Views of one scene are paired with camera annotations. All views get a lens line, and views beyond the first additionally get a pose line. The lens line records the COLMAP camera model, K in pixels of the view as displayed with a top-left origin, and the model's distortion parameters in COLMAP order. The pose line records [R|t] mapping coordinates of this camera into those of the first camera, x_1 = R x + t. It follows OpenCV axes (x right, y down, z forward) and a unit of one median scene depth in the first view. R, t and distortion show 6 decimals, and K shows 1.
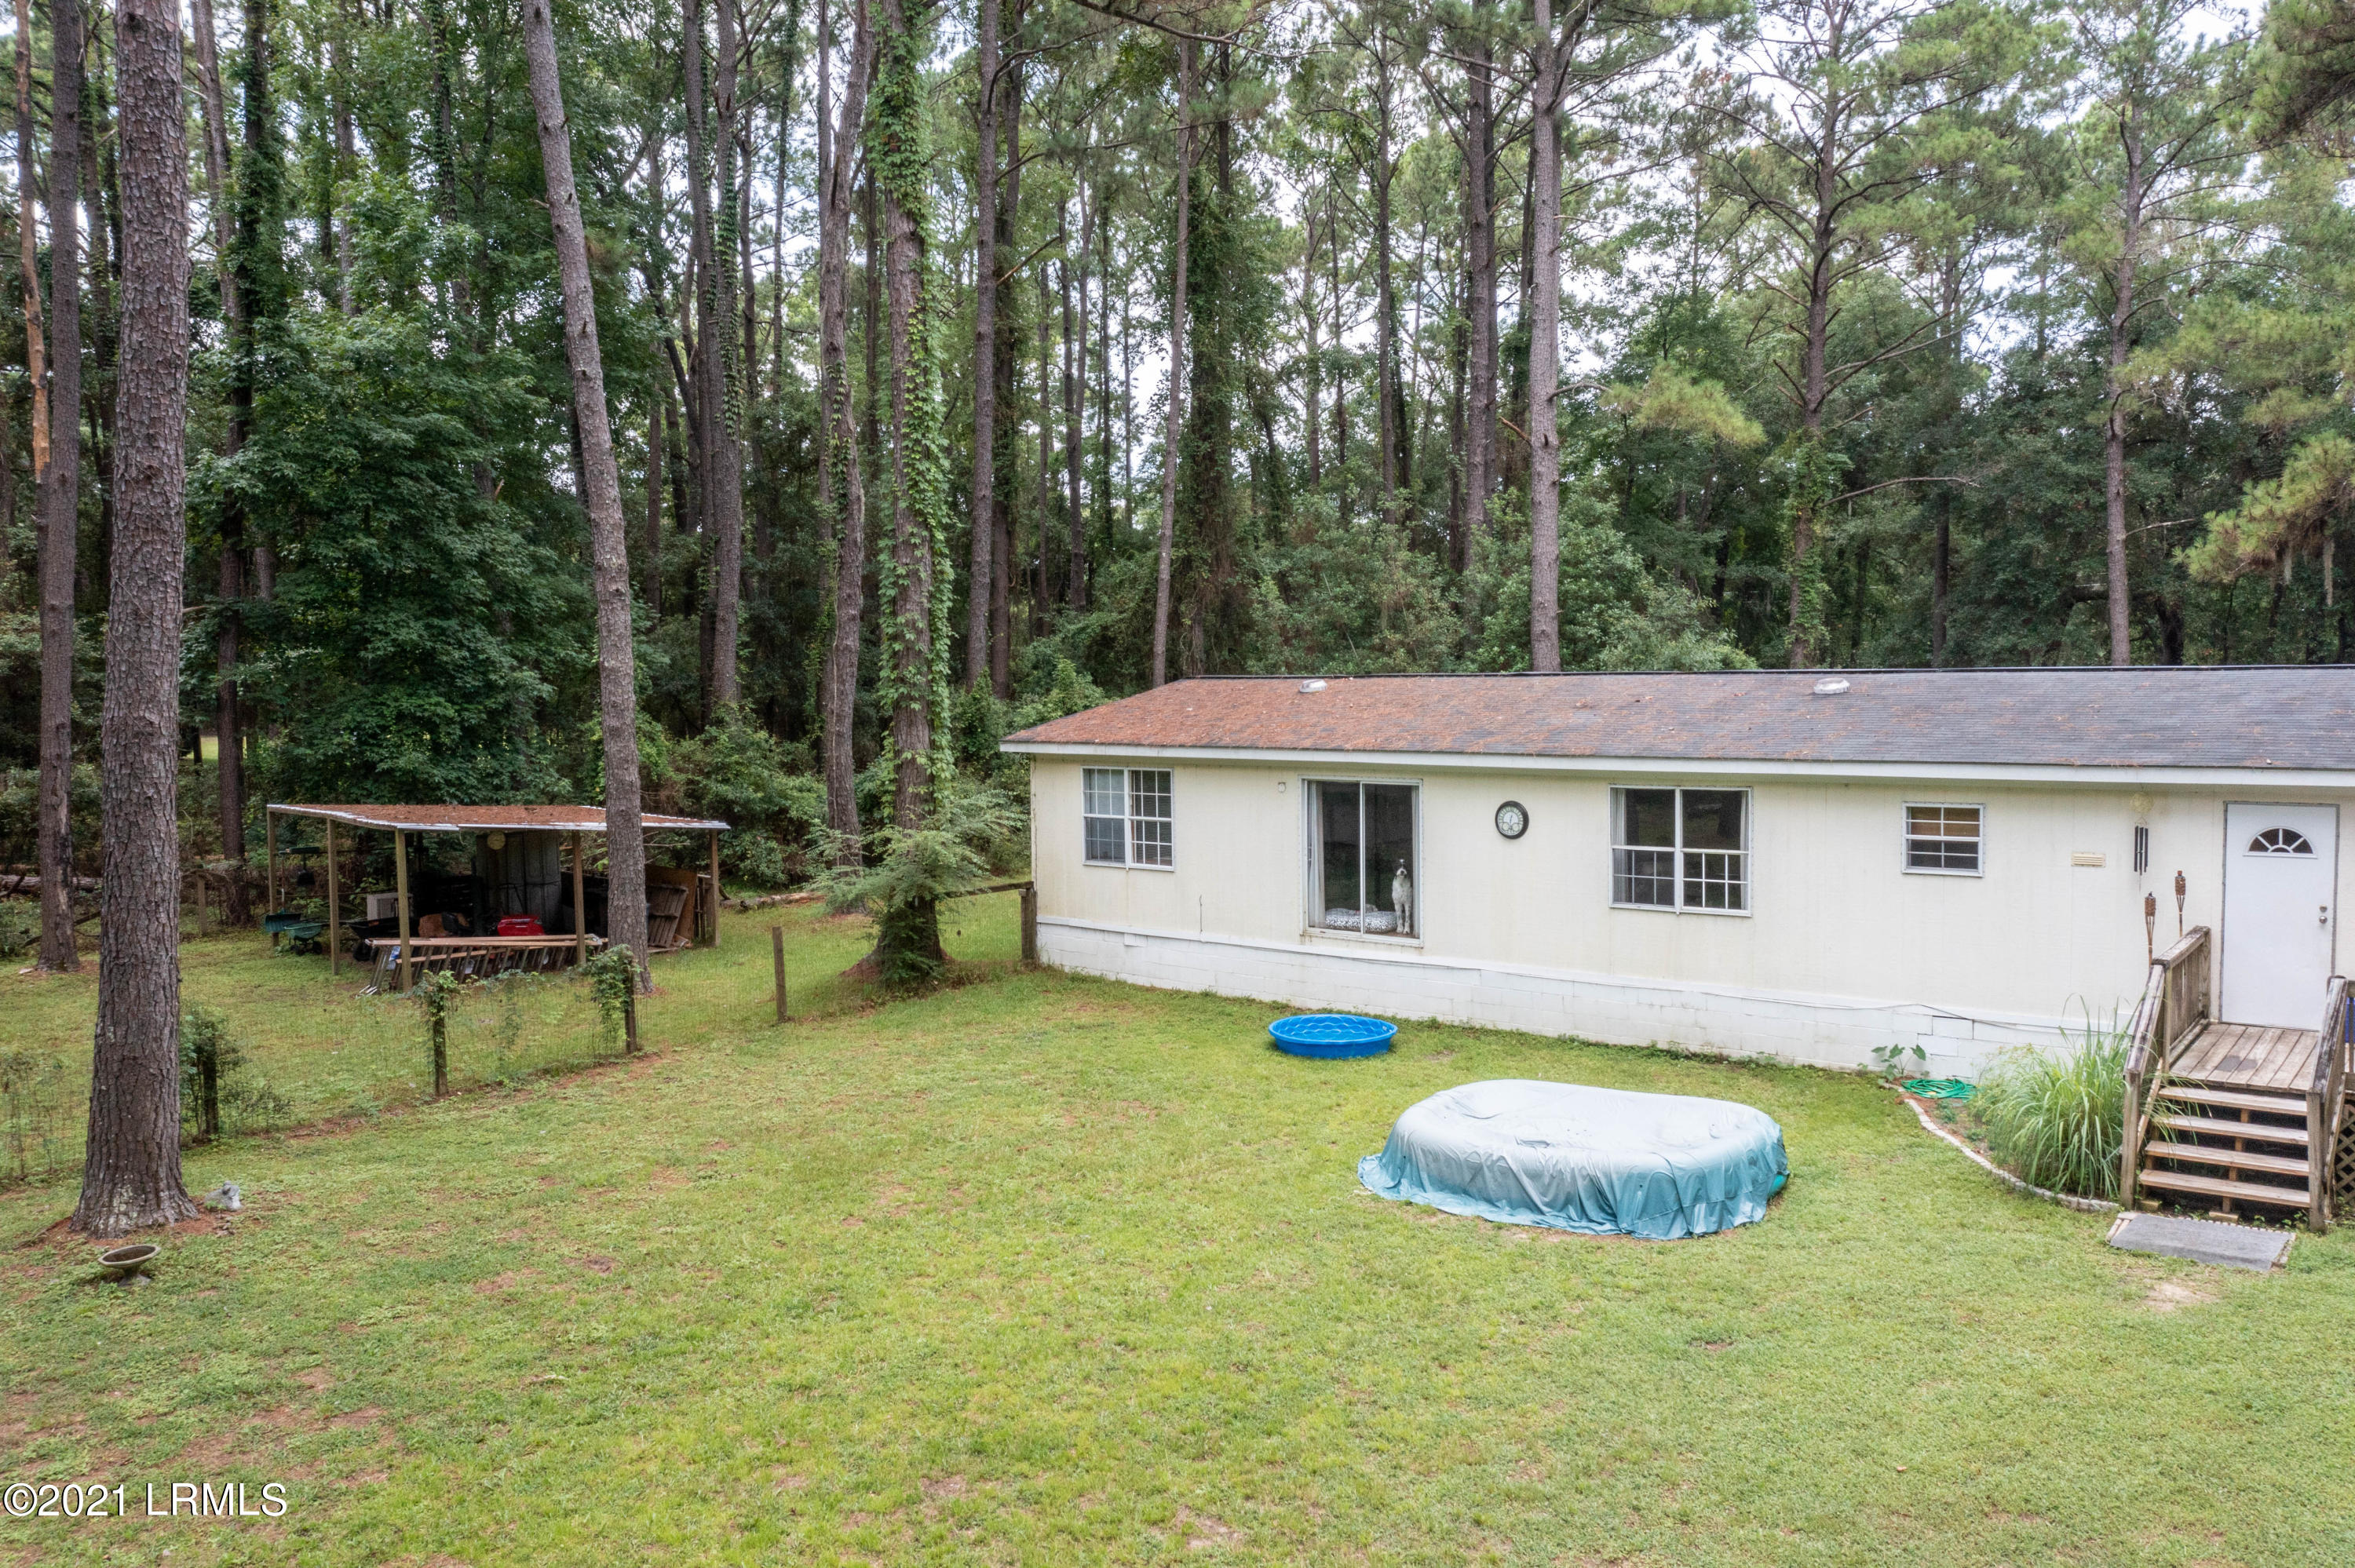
lens RADIAL K [[1829.1, 0, 1185.9], [0, 1829.1, 782.7], [0, 0, 1]] dist [-0.035527, 0.022296]
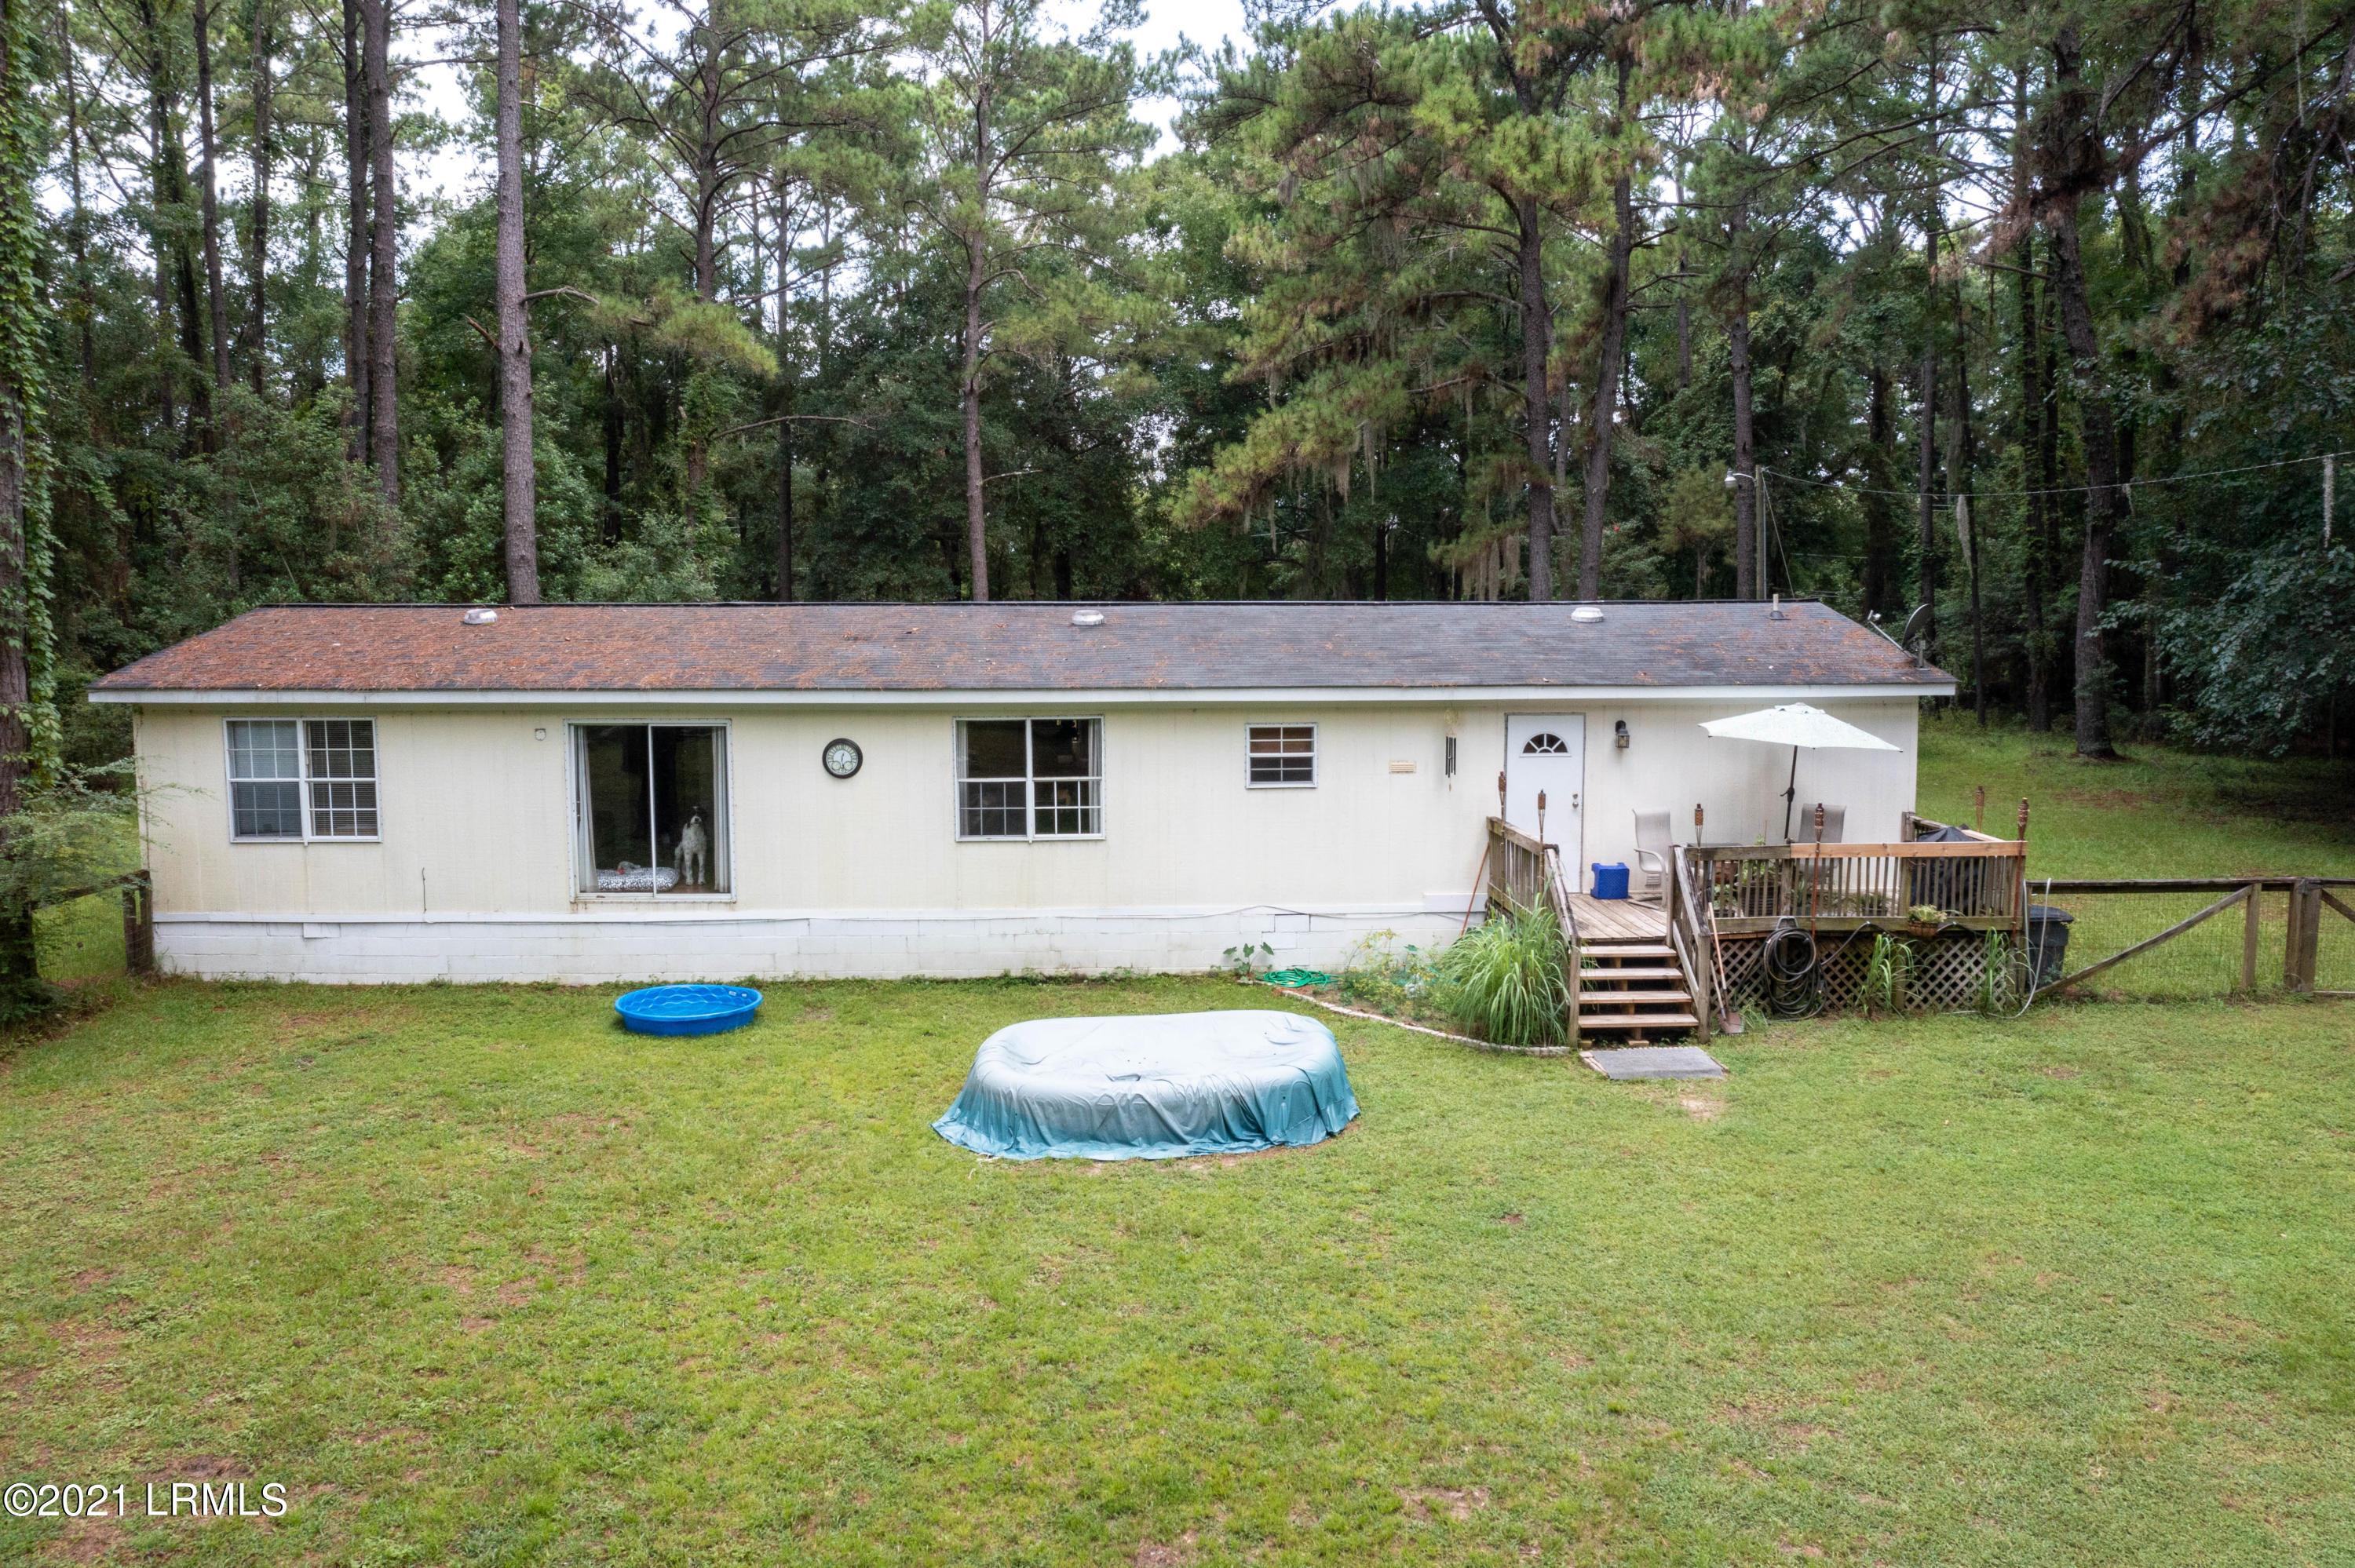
lens RADIAL K [[1829.1, 0, 1185.9], [0, 1829.1, 782.7], [0, 0, 1]] dist [-0.035527, 0.022296]
pose [[0.750071, -0.056407, 0.658947, -0.274419], [0.031259, 0.998266, 0.049871, -0.007636], [-0.660618, -0.016809, 0.750534, 0.147188]]
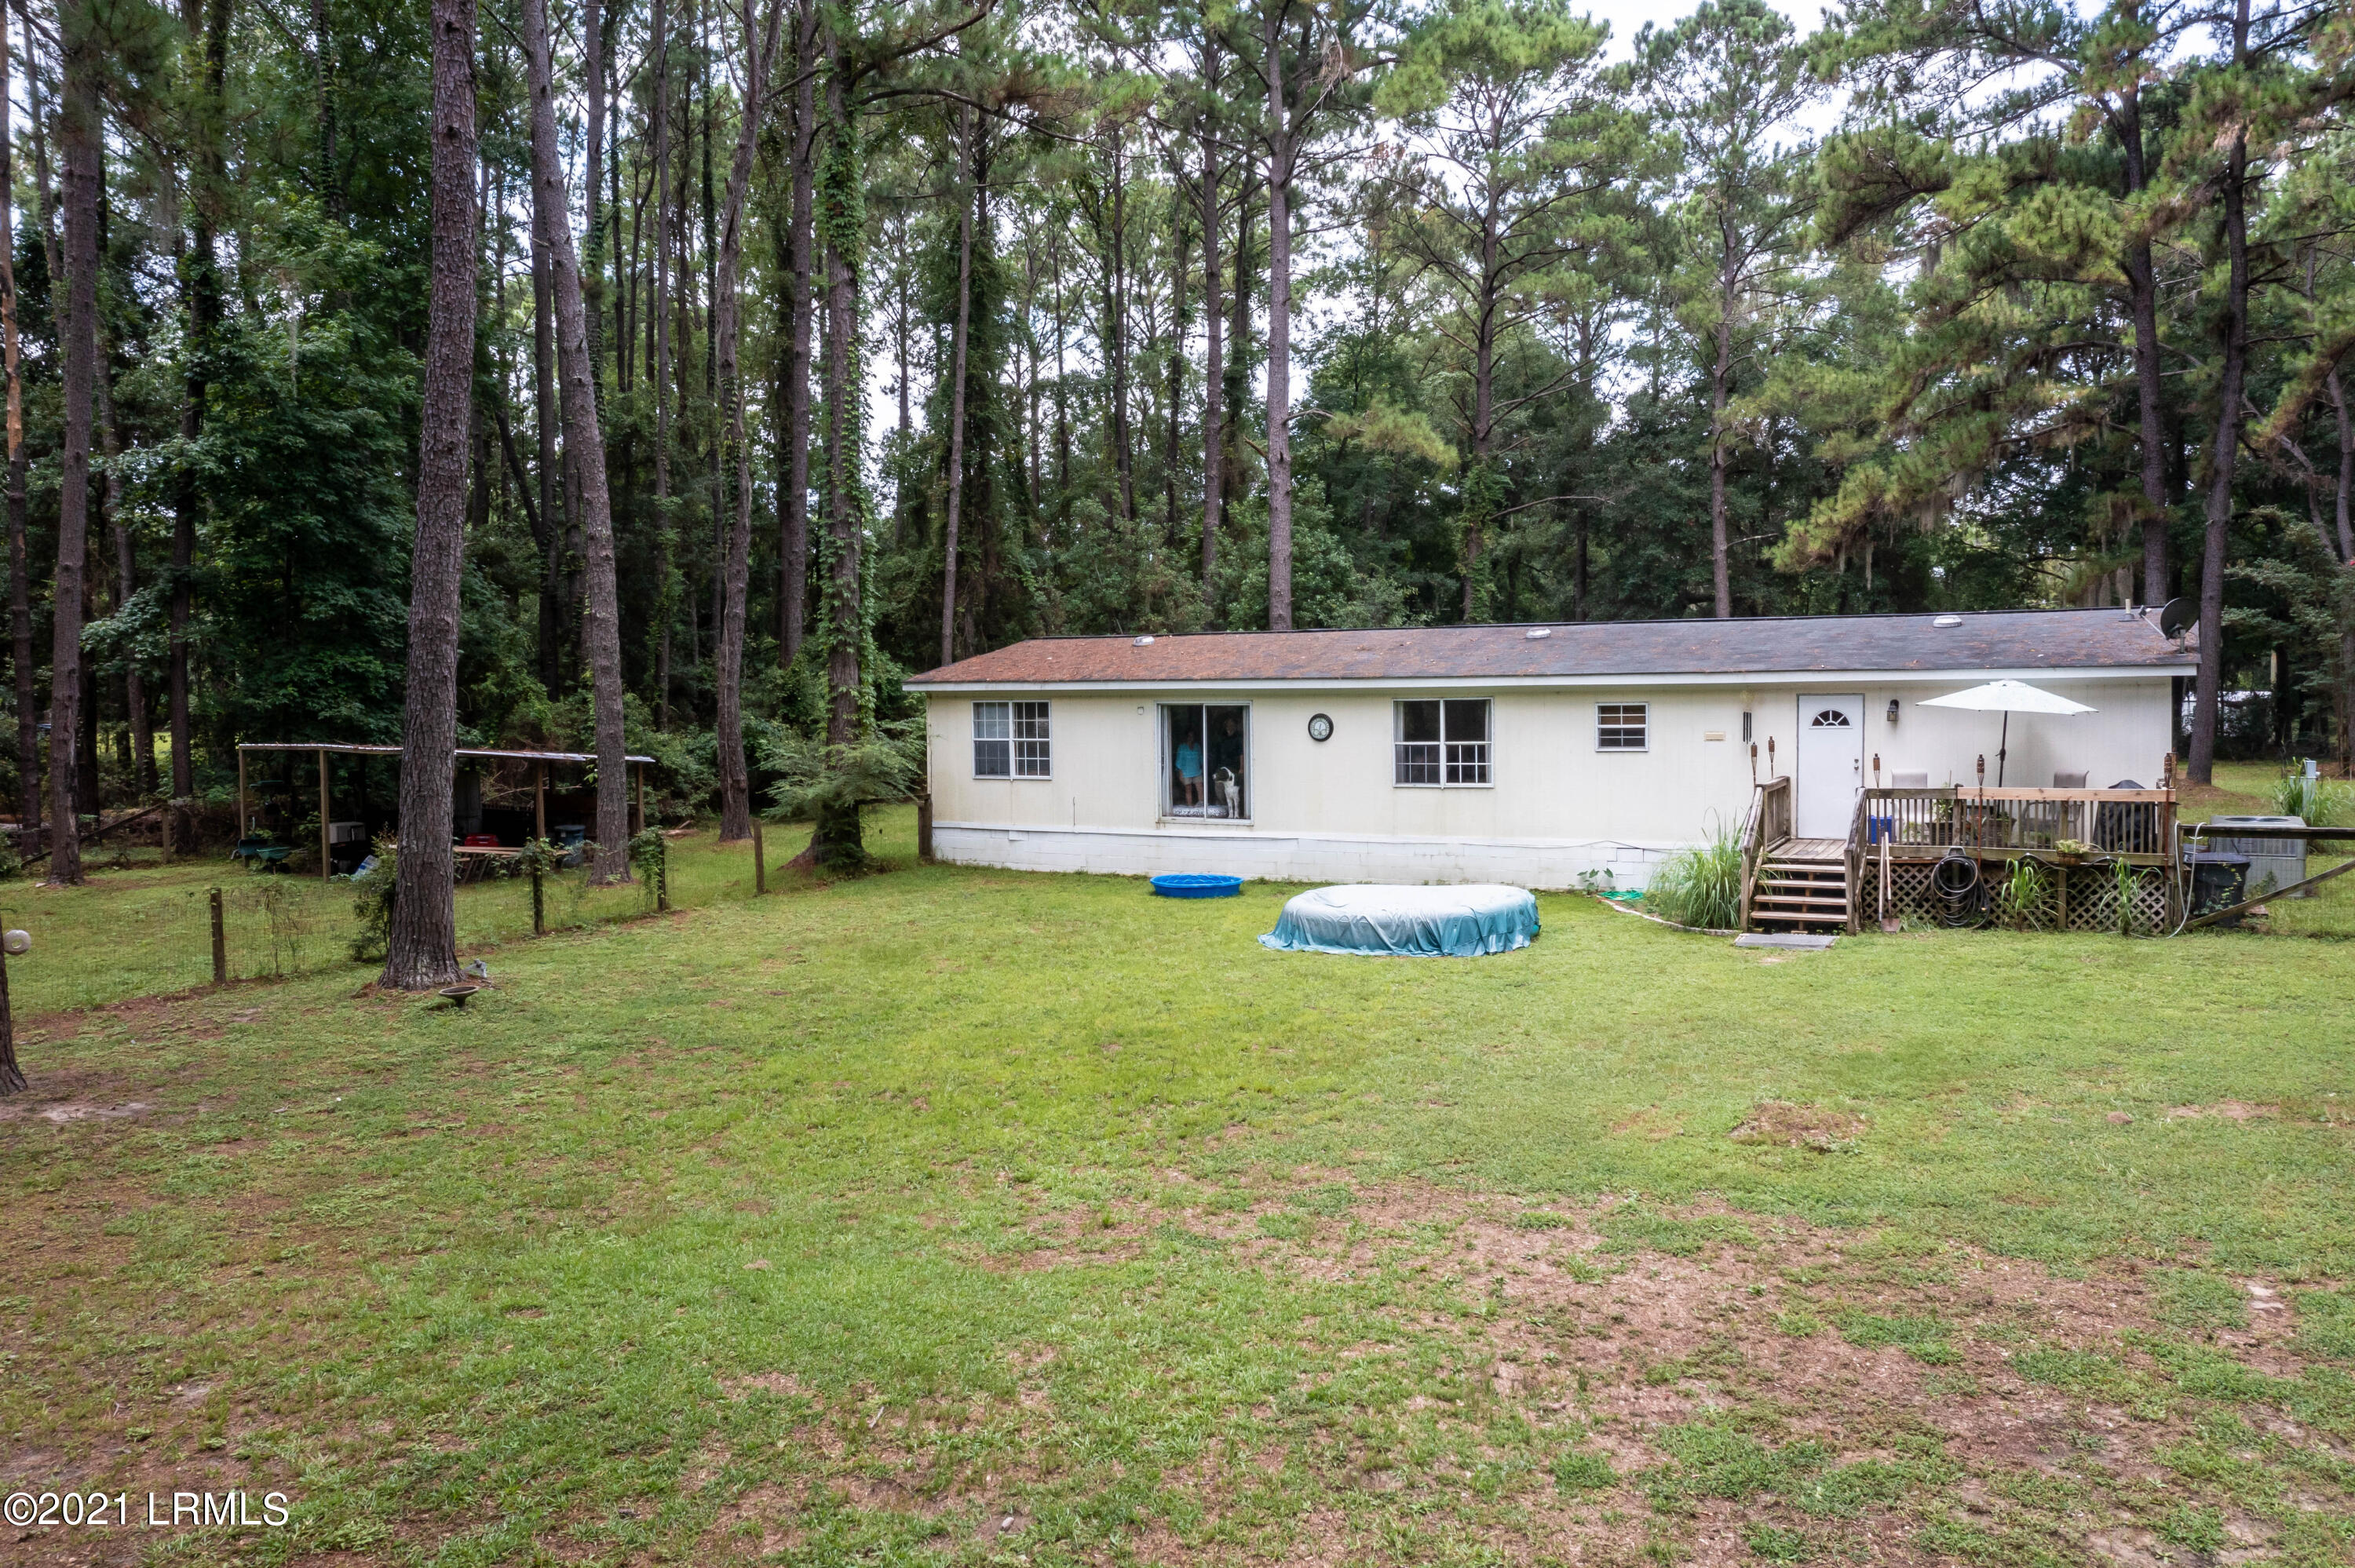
lens RADIAL K [[1829.1, 0, 1185.9], [0, 1829.1, 782.7], [0, 0, 1]] dist [-0.035527, 0.022296]
pose [[0.981732, -0.008653, 0.190070, -0.160046], [0.010690, 0.999896, -0.009697, 0.064765], [-0.189967, 0.011551, 0.981723, -0.290215]]
